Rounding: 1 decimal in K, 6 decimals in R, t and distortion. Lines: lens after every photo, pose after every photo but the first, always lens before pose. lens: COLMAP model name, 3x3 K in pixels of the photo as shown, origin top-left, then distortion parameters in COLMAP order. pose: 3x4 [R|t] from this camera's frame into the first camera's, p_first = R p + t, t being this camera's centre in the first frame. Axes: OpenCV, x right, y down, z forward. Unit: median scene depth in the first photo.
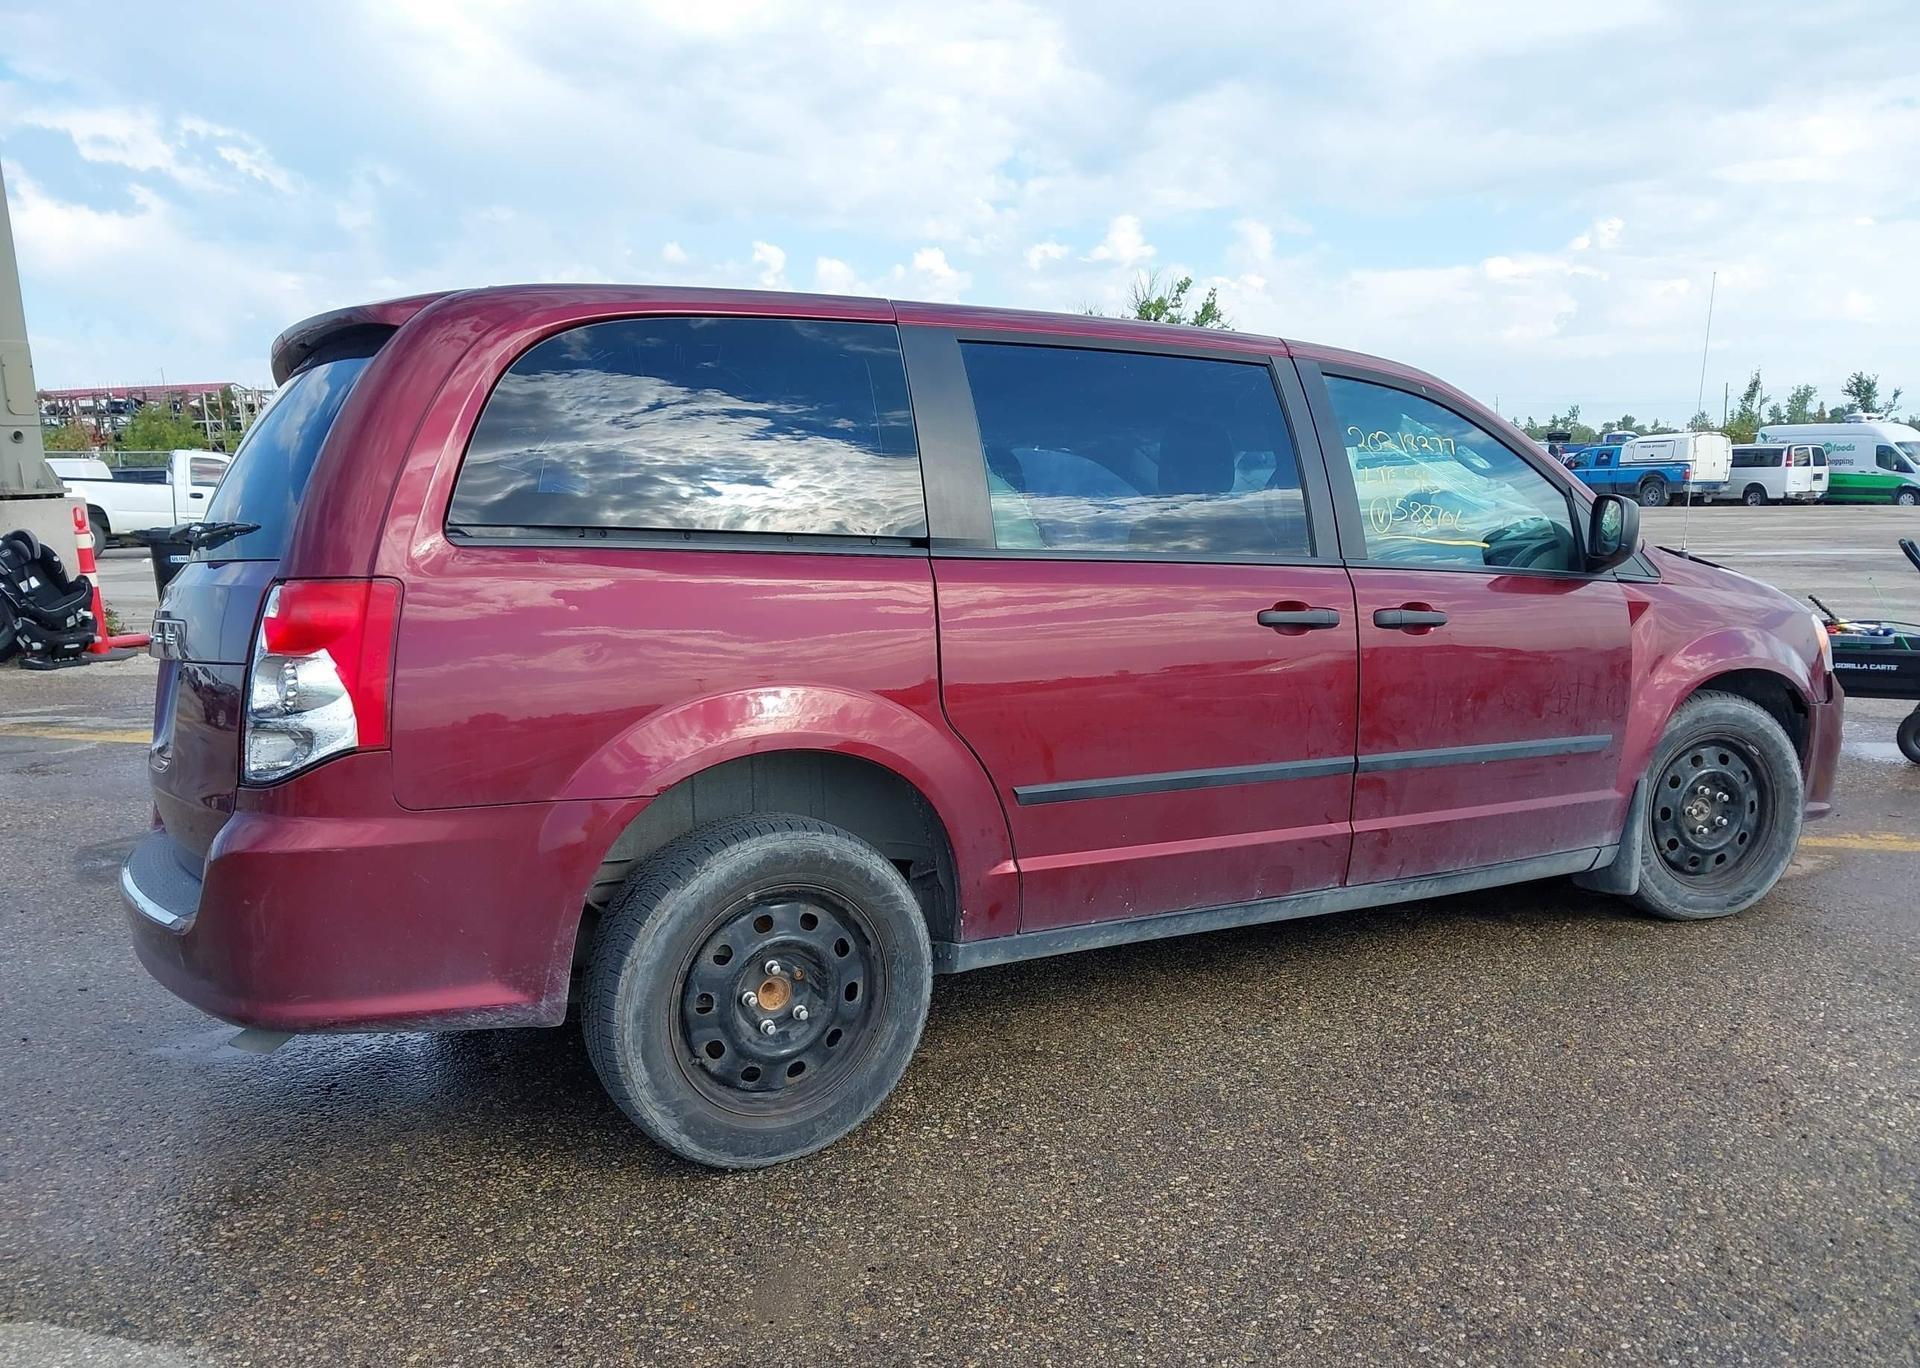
lens RADIAL K [[1546.5, 0, 960.0], [0, 1546.5, 684.0], [0, 0, 1]] dist [0.067561, -0.100434]
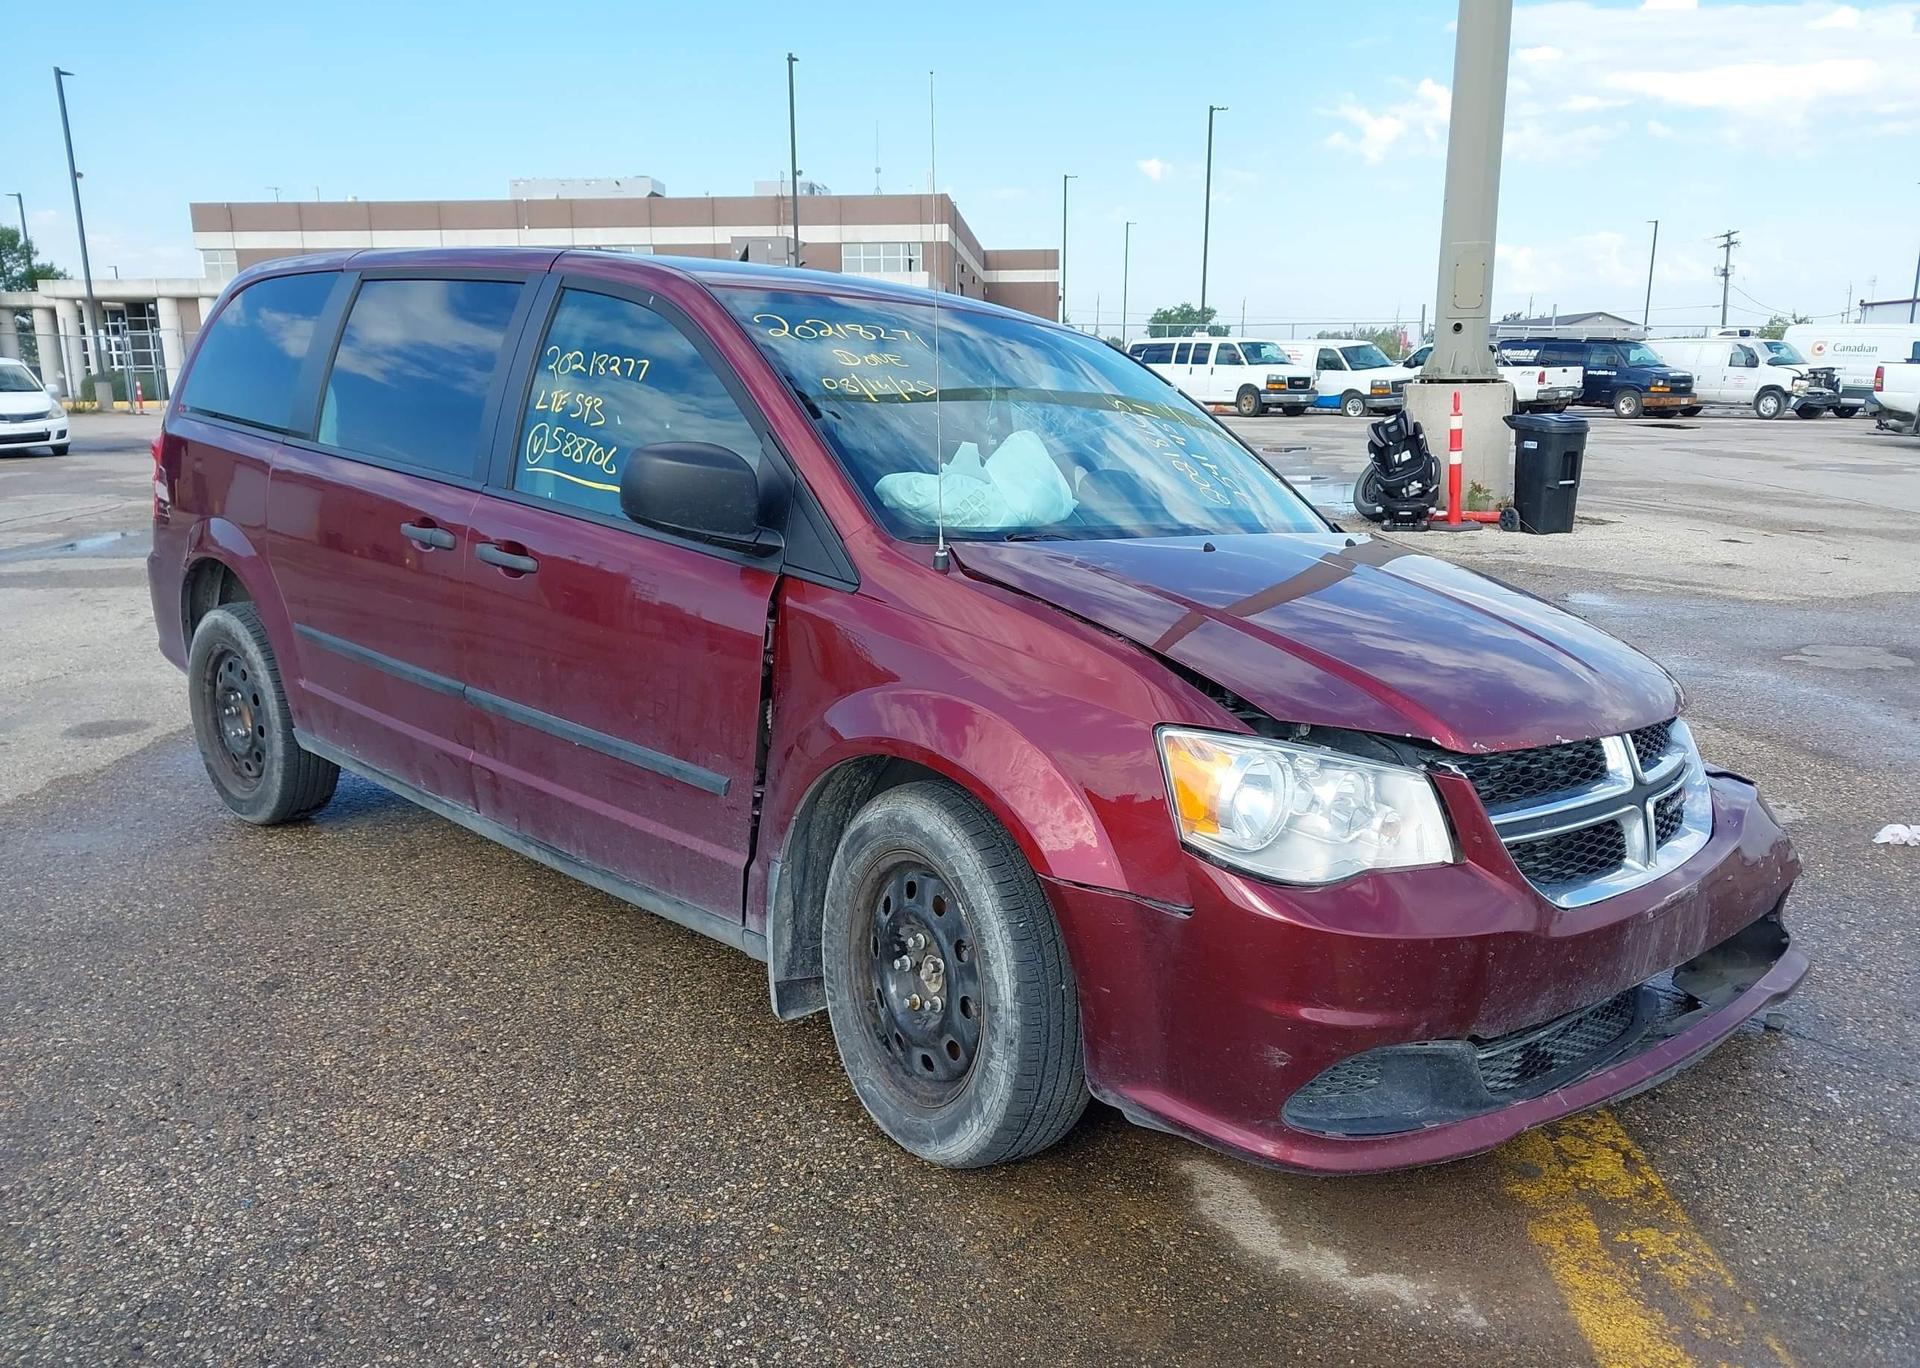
lens RADIAL K [[1561.8, 0, 944.0], [0, 1561.8, 677.2], [0, 0, 1]] dist [0.022632, -0.027724]
pose [[0.253710, 0.207567, -0.944747, 1.263435], [-0.138149, 0.974467, 0.176998, -0.175587], [0.957364, 0.085610, 0.275907, 1.009497]]
